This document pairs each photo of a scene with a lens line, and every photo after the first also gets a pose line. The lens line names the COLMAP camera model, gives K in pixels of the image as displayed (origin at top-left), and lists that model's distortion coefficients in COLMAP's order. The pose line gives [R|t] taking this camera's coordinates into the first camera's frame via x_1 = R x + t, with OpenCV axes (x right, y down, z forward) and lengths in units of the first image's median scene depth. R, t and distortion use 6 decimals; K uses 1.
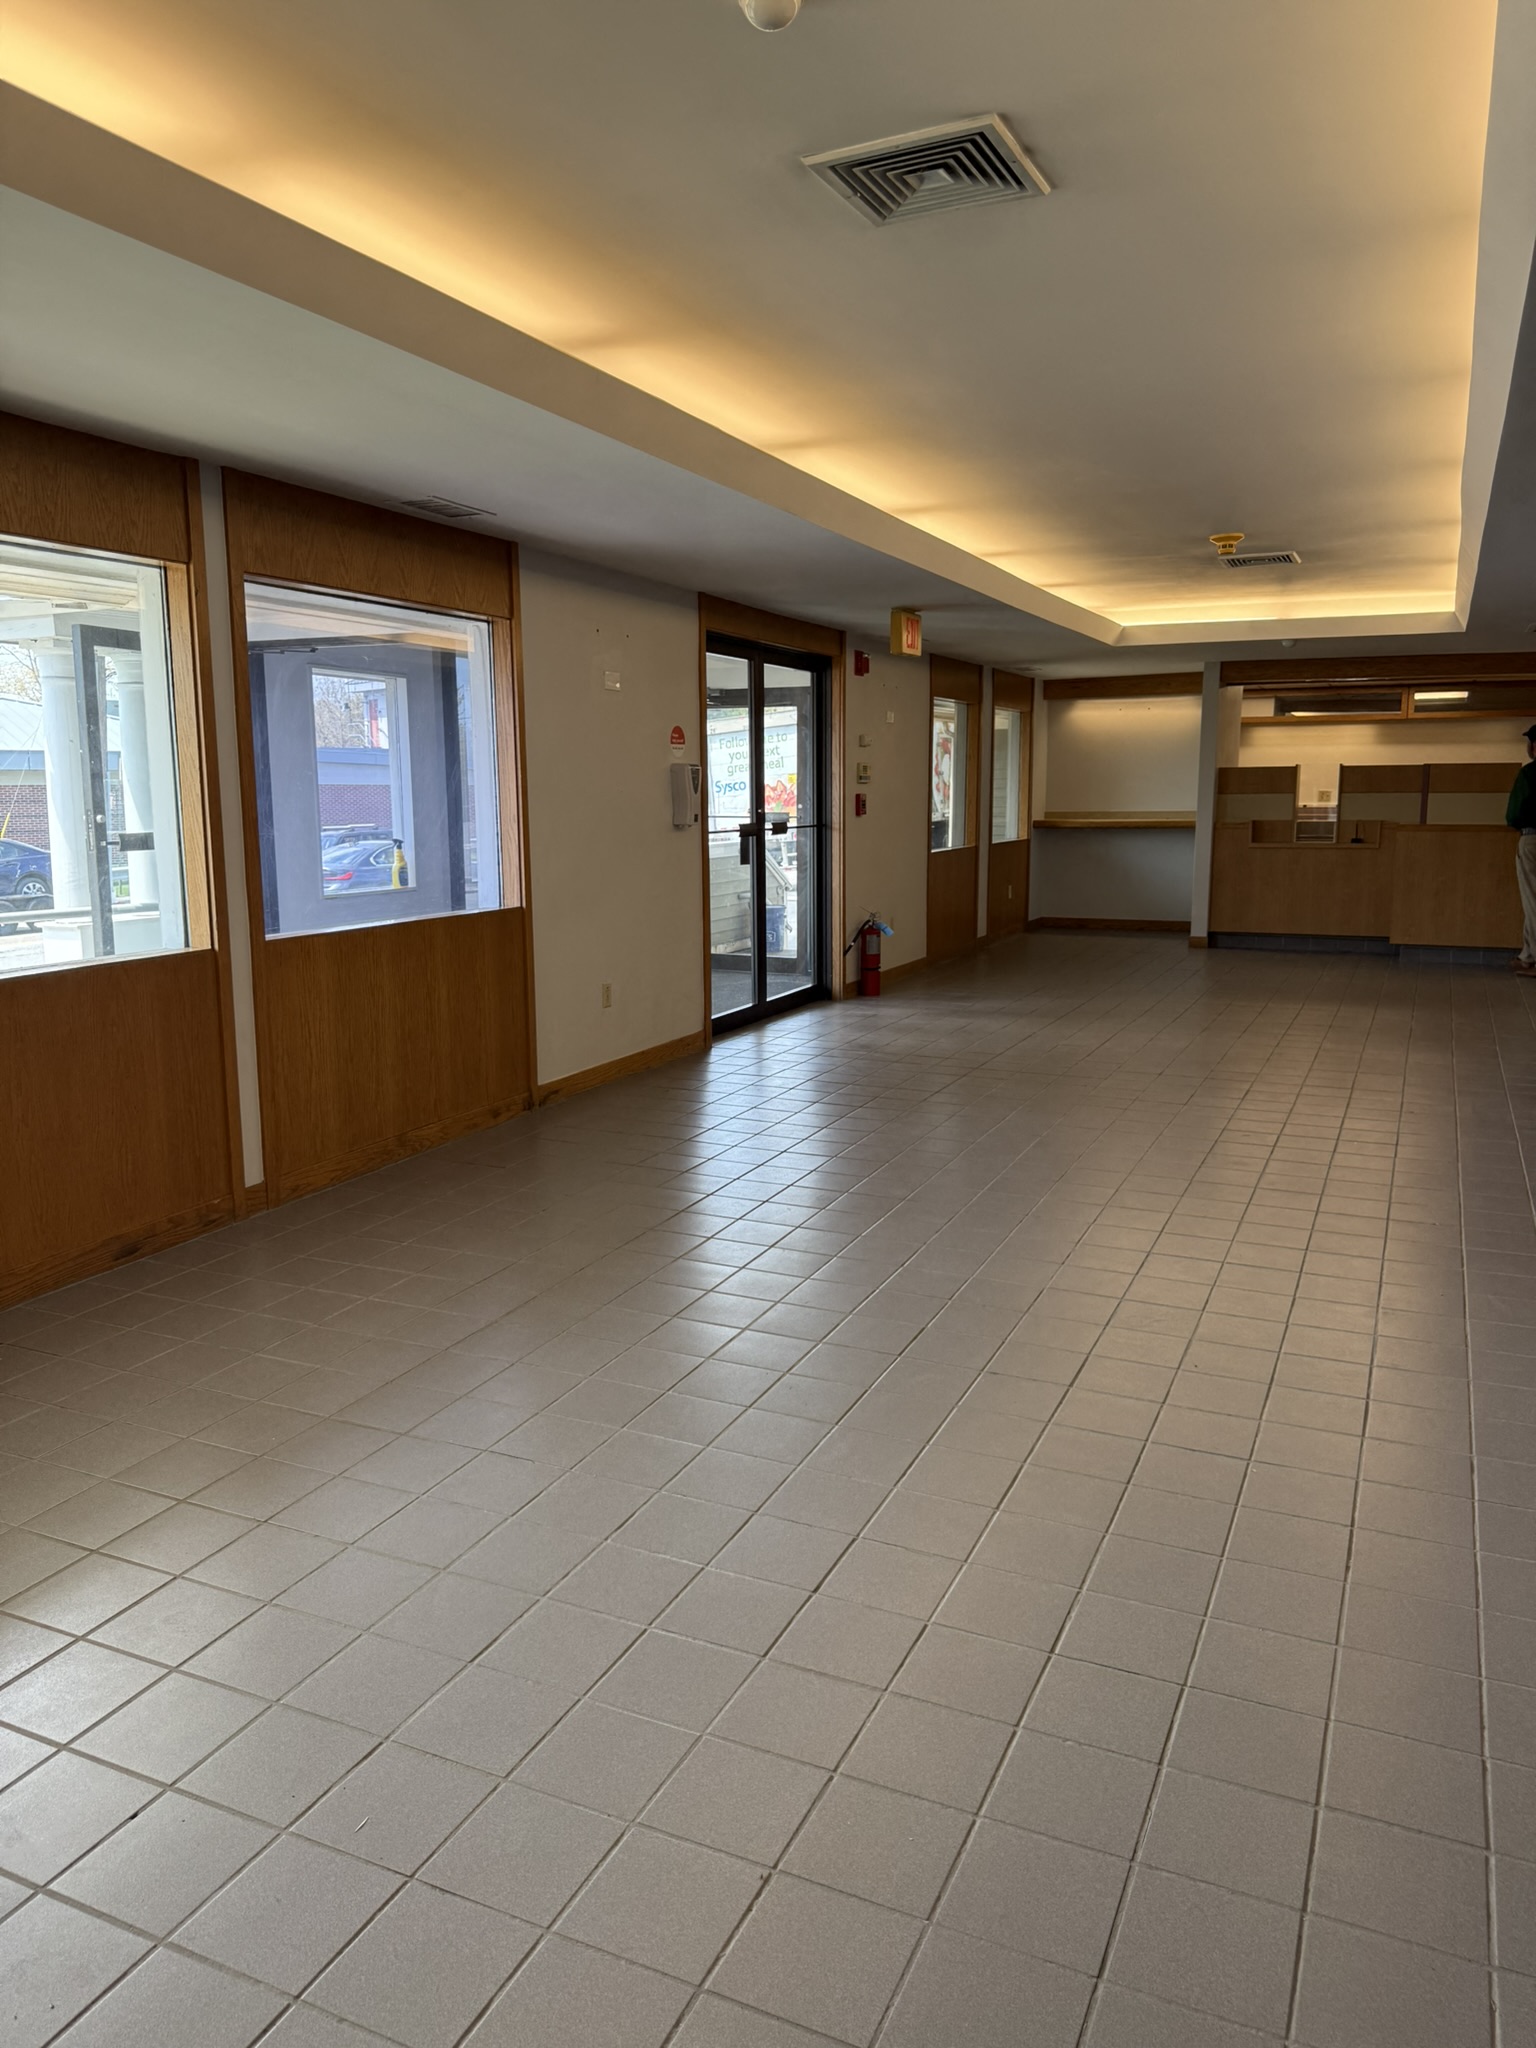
lens RADIAL K [[1443.4, 0, 757.6], [0, 1443.4, 1008.1], [0, 0, 1]] dist [0.094592, -0.131211]
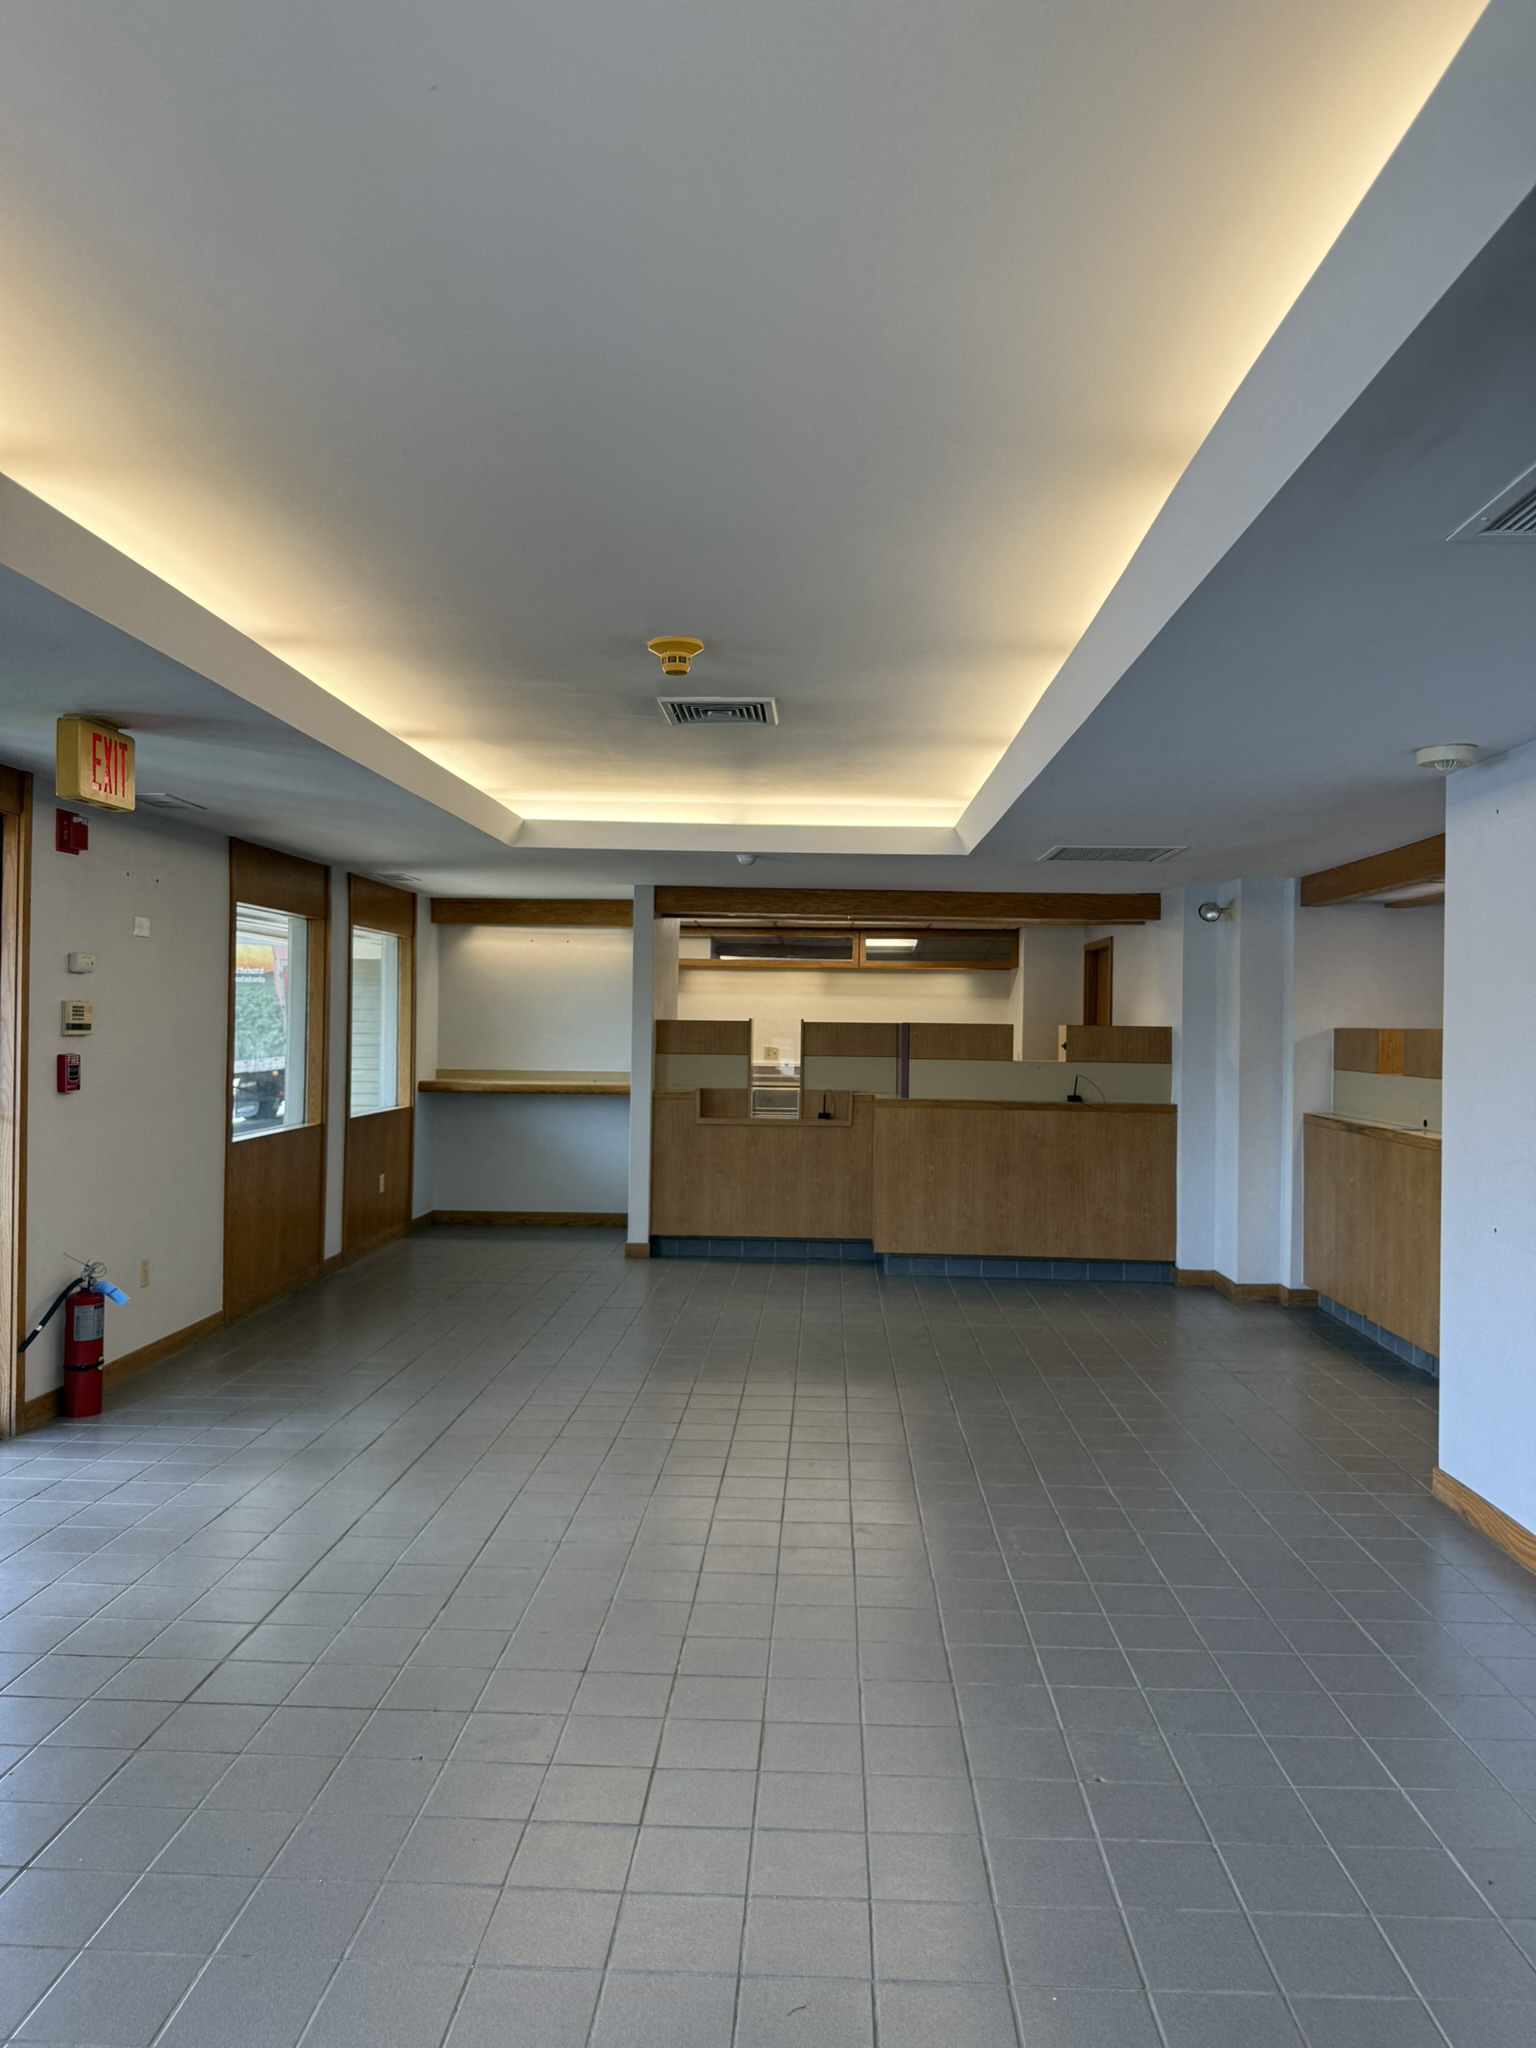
lens RADIAL K [[1409.0, 0, 768.0], [0, 1409.0, 1024.0], [0, 0, 1]] dist [0.071140, -0.091716]
pose [[0.923762, 0.020279, 0.382431, 0.106976], [0.036693, 0.989317, -0.141090, -0.068840], [-0.381206, 0.144366, 0.913149, 0.370982]]
